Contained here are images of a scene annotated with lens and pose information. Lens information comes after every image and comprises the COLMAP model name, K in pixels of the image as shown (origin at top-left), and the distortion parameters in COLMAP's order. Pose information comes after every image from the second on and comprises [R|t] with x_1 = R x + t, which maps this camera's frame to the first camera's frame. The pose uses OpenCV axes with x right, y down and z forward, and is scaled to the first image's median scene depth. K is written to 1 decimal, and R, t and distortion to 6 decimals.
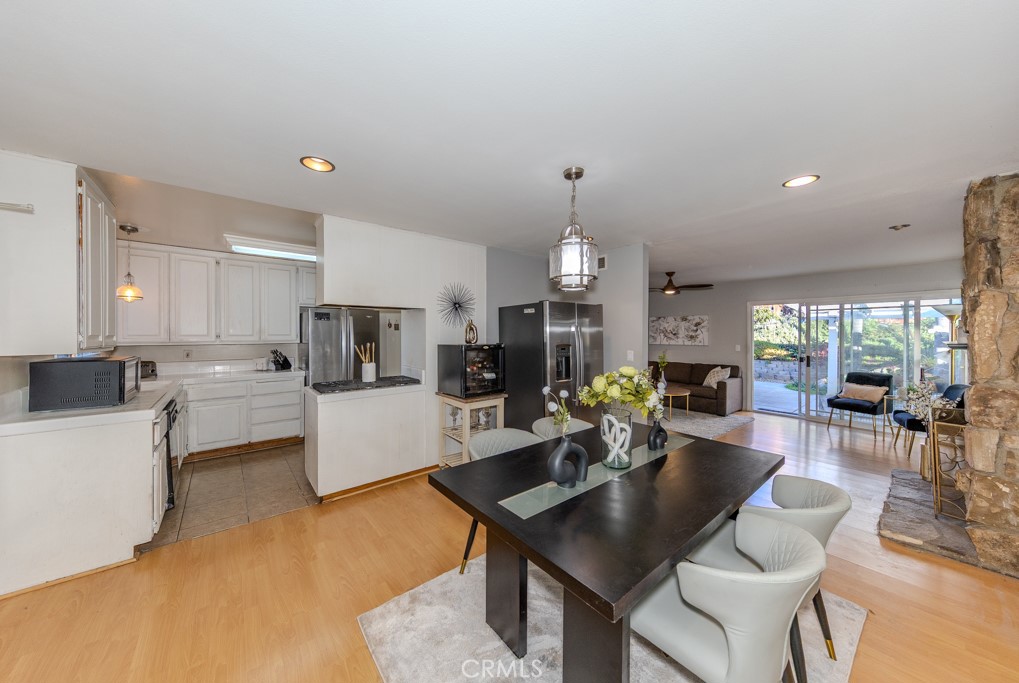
lens RADIAL K [[339.9, 0, 502.2], [0, 339.9, 335.6], [0, 0, 1]] dist [-0.000672, -0.000206]
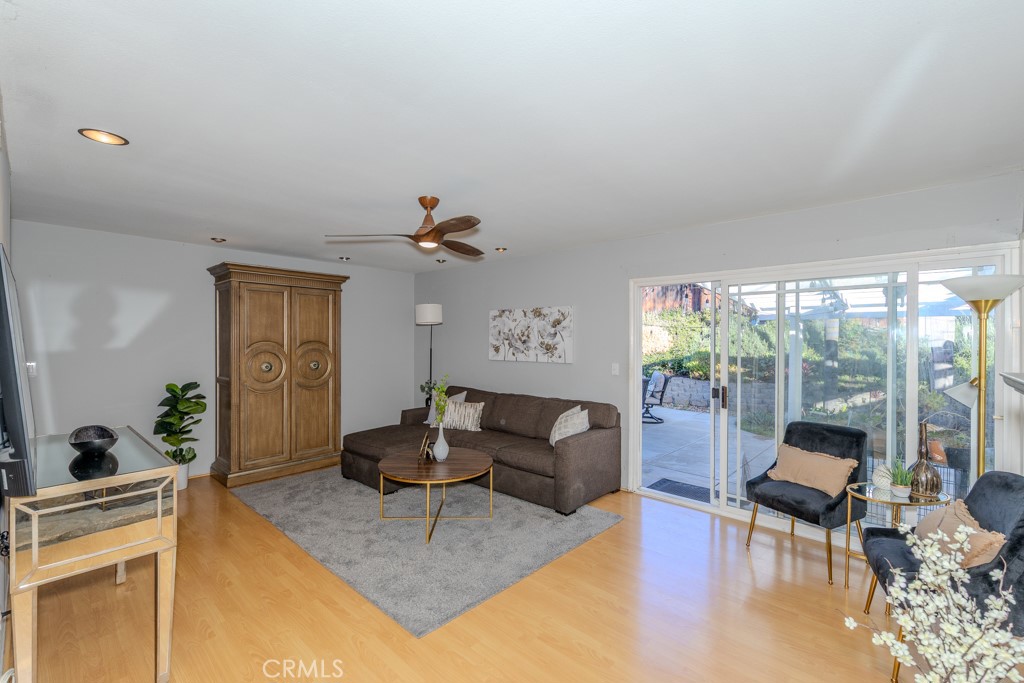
lens RADIAL K [[446.0, 0, 516.4], [0, 446.0, 342.4], [0, 0, 1]] dist [0.027977, 0.000578]
pose [[0.984799, 0.003110, 0.173672, 0.392403], [-0.002673, 0.999993, -0.002747, -0.001340], [-0.173679, 0.002241, 0.984800, 0.324438]]
